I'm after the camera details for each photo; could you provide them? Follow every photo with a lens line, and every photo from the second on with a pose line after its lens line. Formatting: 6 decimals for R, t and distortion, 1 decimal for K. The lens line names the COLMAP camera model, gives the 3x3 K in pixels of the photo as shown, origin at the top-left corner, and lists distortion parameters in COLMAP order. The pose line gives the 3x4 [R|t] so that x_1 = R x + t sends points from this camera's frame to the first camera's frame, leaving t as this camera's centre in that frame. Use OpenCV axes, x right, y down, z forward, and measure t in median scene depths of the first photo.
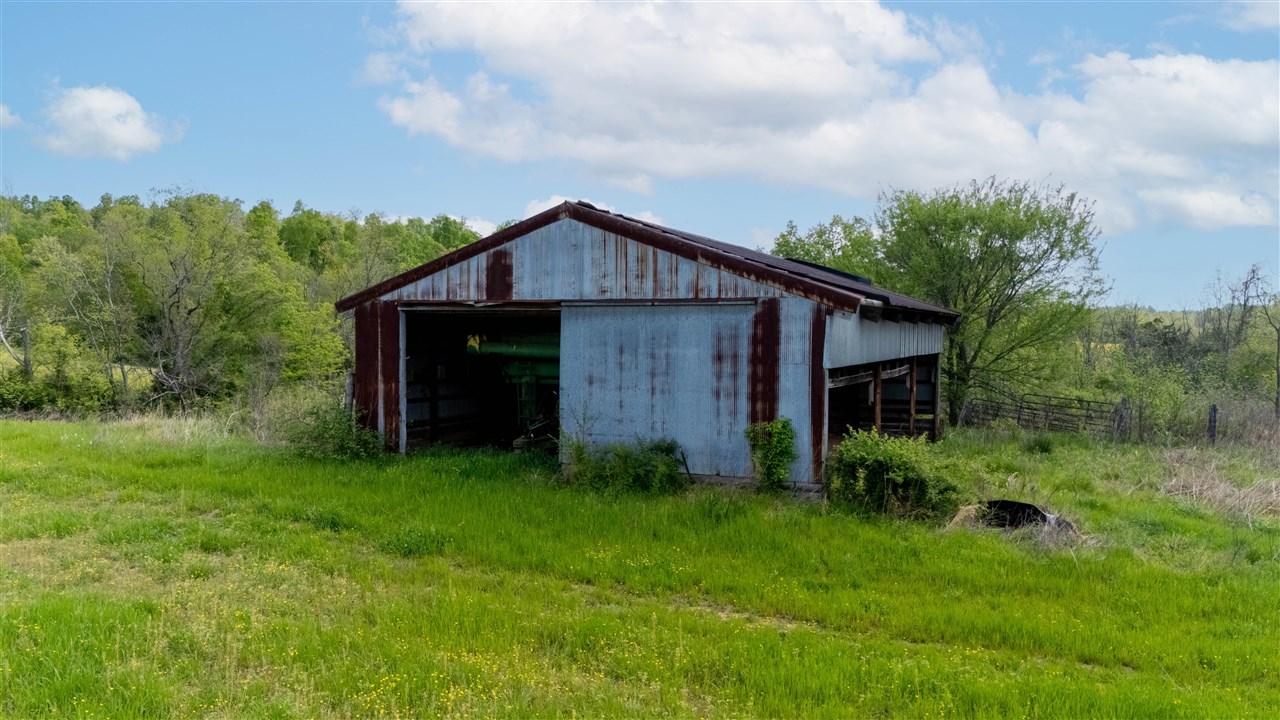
lens RADIAL K [[913.2, 0, 644.1], [0, 913.2, 362.1], [0, 0, 1]] dist [0.083280, -0.005614]
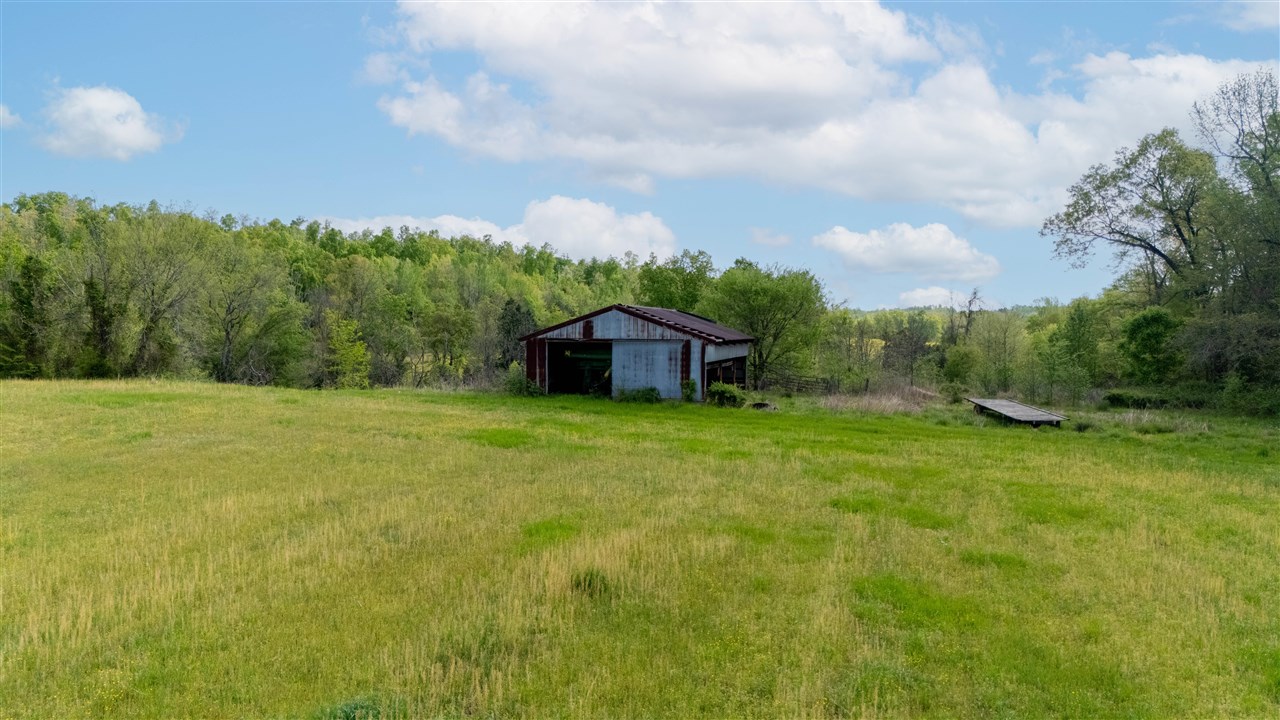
lens RADIAL K [[913.2, 0, 638.7], [0, 913.2, 354.6], [0, 0, 1]] dist [0.083280, -0.005614]
pose [[0.985981, -0.003068, 0.166829, -0.502087], [0.003878, 0.999982, -0.004528, -0.006109], [-0.166812, 0.005112, 0.985976, -1.867529]]
